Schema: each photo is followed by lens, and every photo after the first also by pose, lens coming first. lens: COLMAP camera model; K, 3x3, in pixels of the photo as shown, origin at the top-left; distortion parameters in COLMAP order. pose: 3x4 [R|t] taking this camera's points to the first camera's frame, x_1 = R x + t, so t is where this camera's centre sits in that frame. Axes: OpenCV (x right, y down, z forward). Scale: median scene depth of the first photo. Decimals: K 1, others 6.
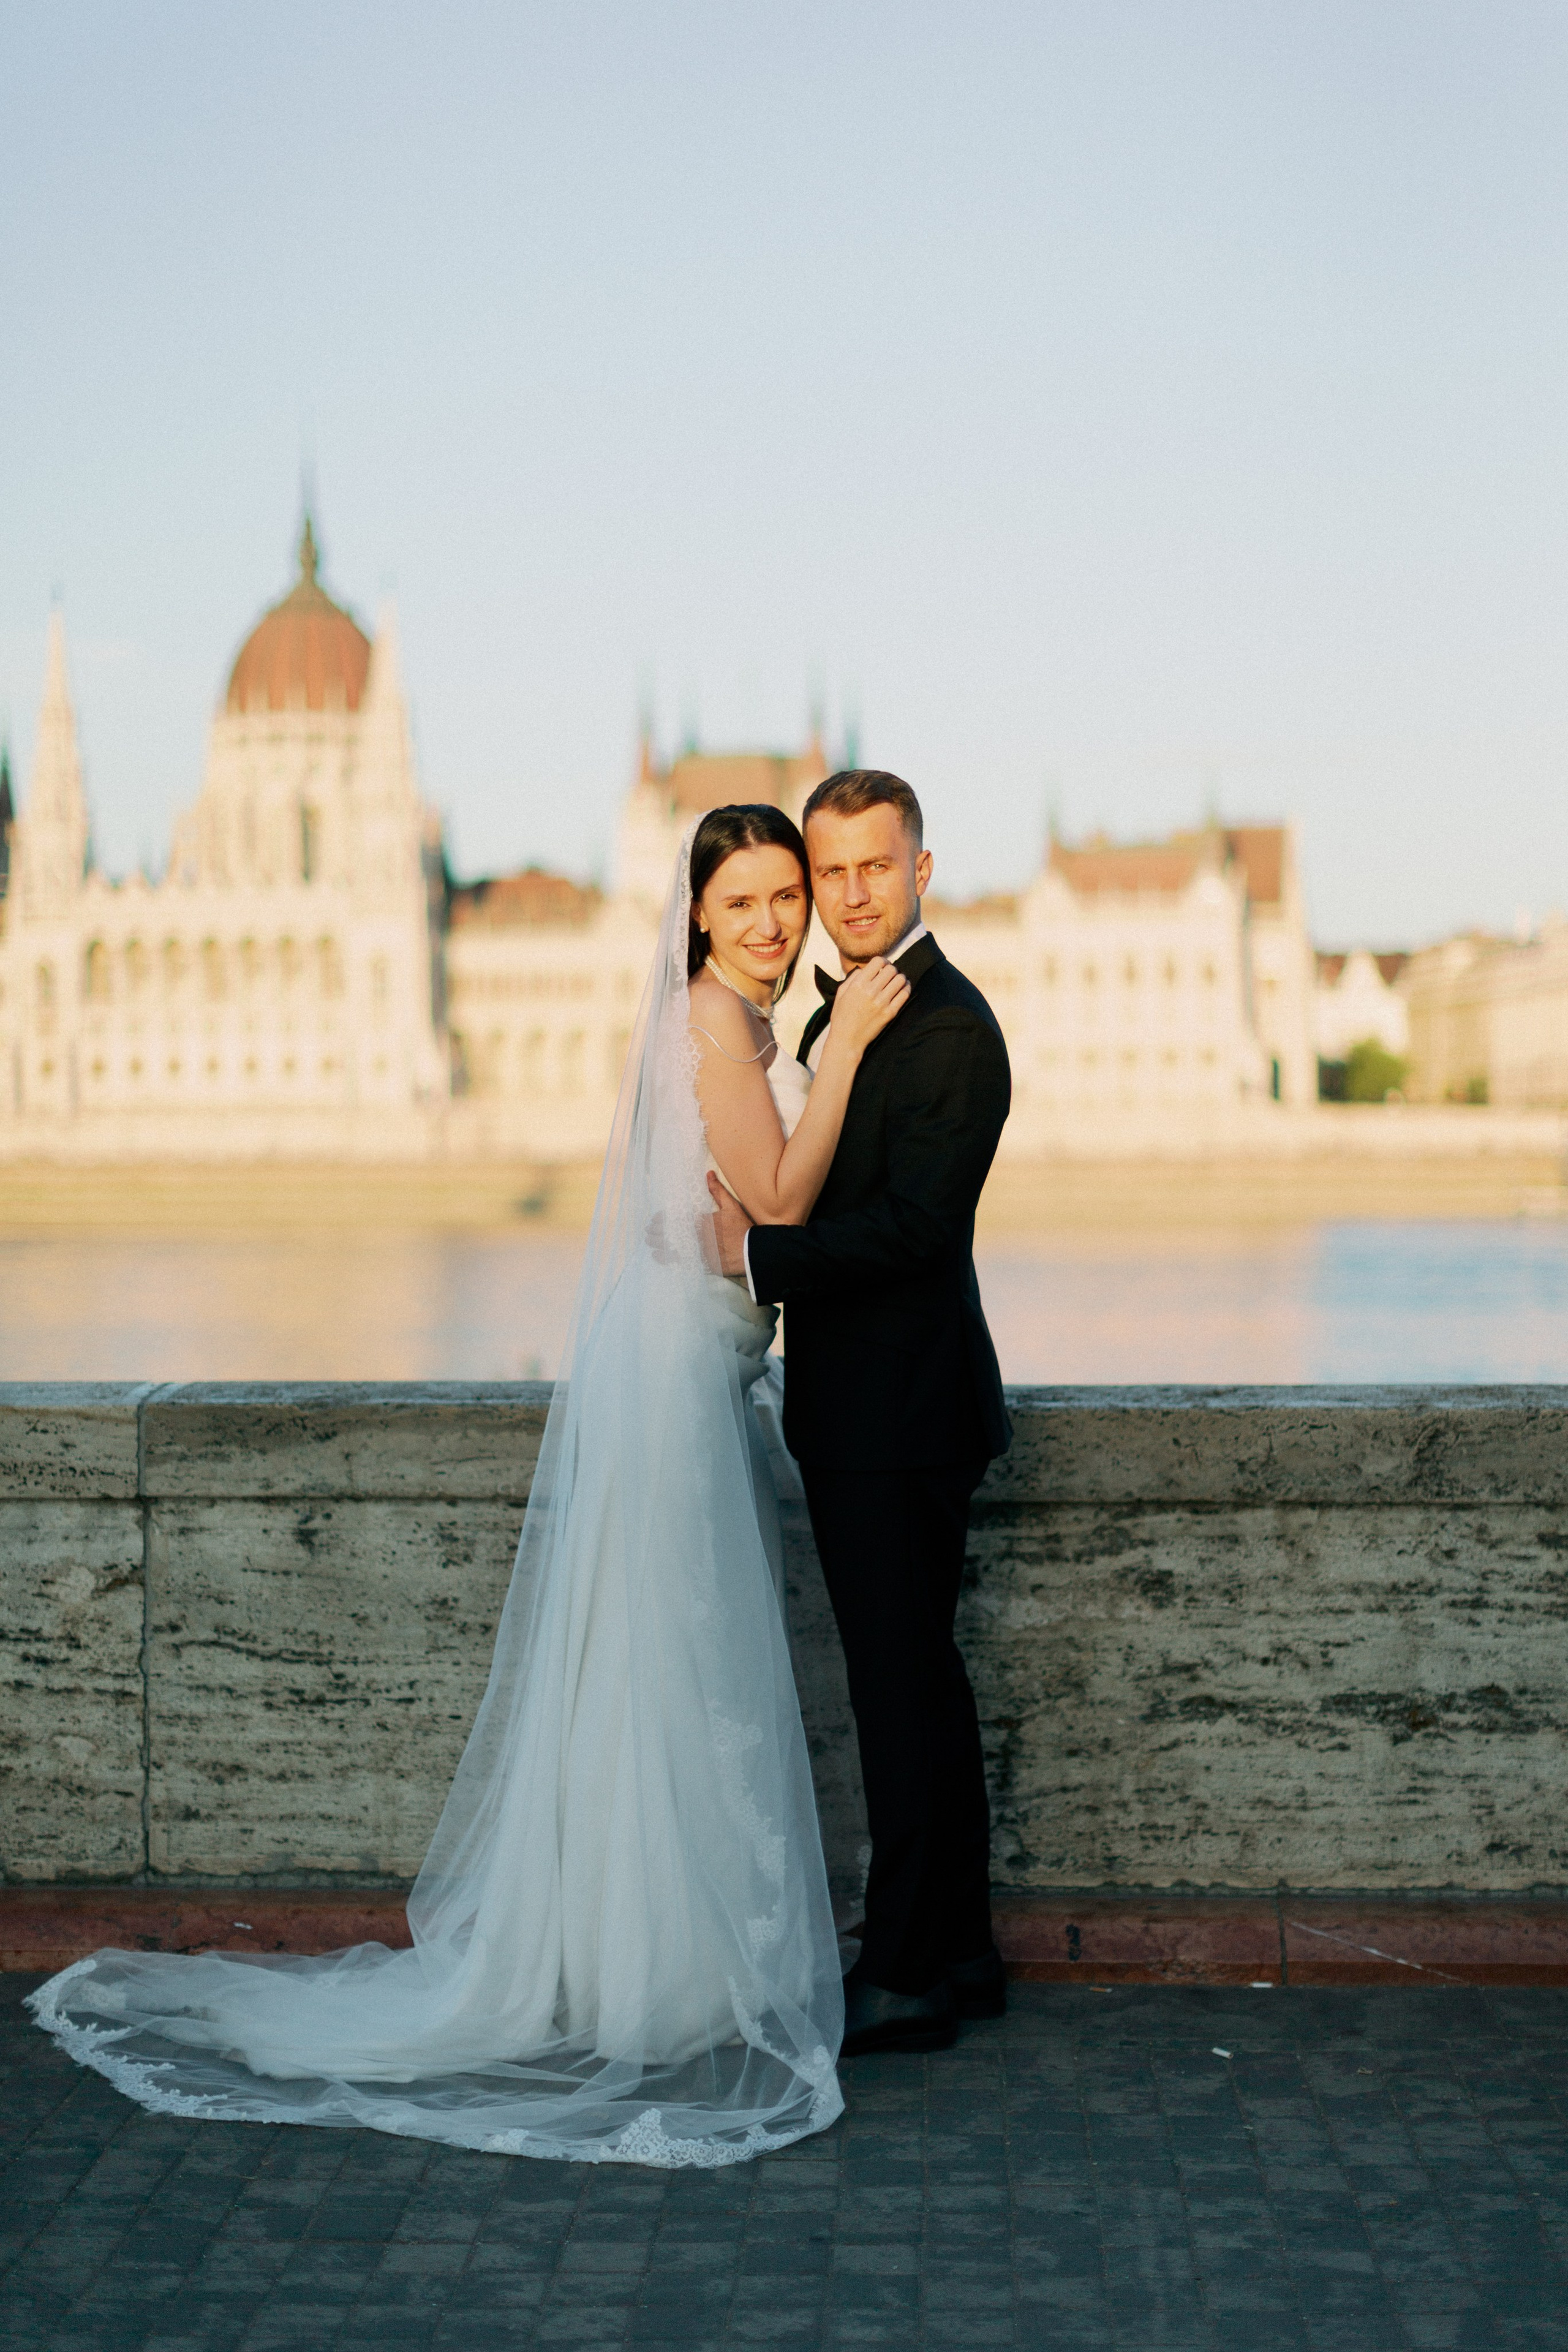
lens RADIAL K [[2964.7, 0, 790.5], [0, 2964.7, 1187.5], [0, 0, 1]] dist [0.010300, 0.000000]
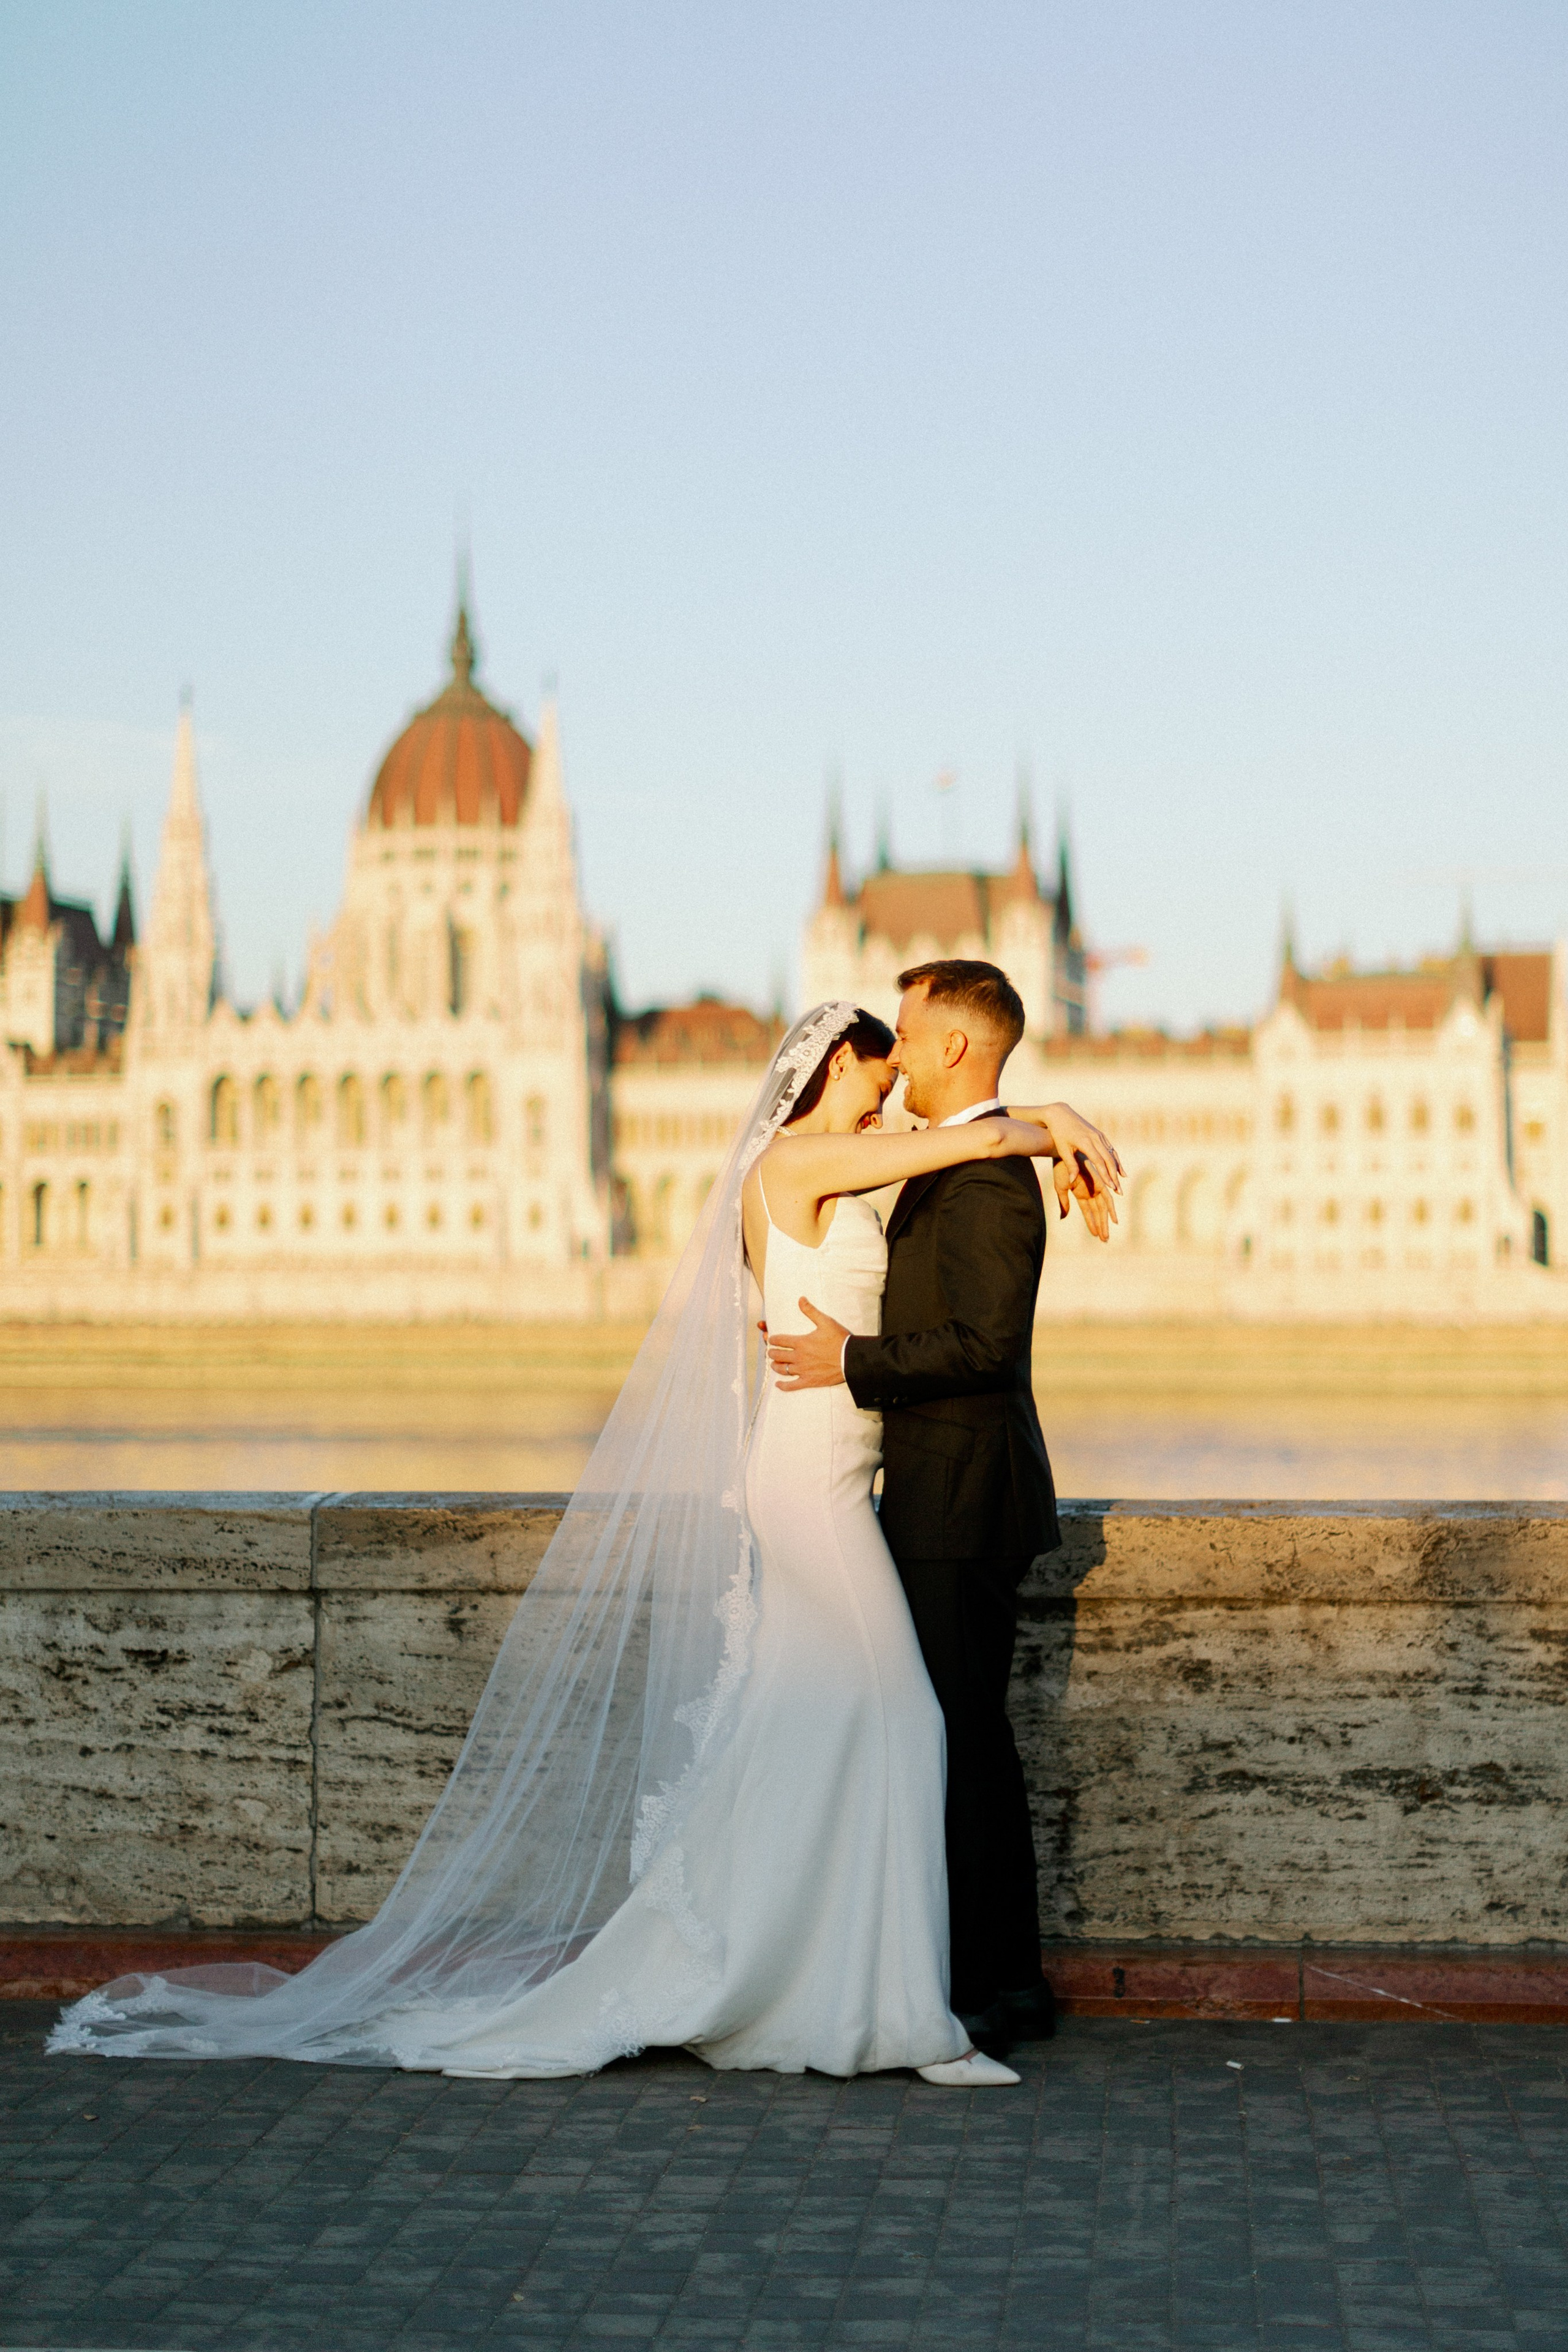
lens RADIAL K [[3306.1, 0, 893.1], [0, 3306.1, 1193.0], [0, 0, 1]] dist [0.018675, 0.000000]
pose [[0.999559, 0.004182, -0.029397, 0.043277], [-0.005617, 0.998787, -0.048910, 0.012645], [0.029157, 0.049054, 0.998370, -0.285033]]
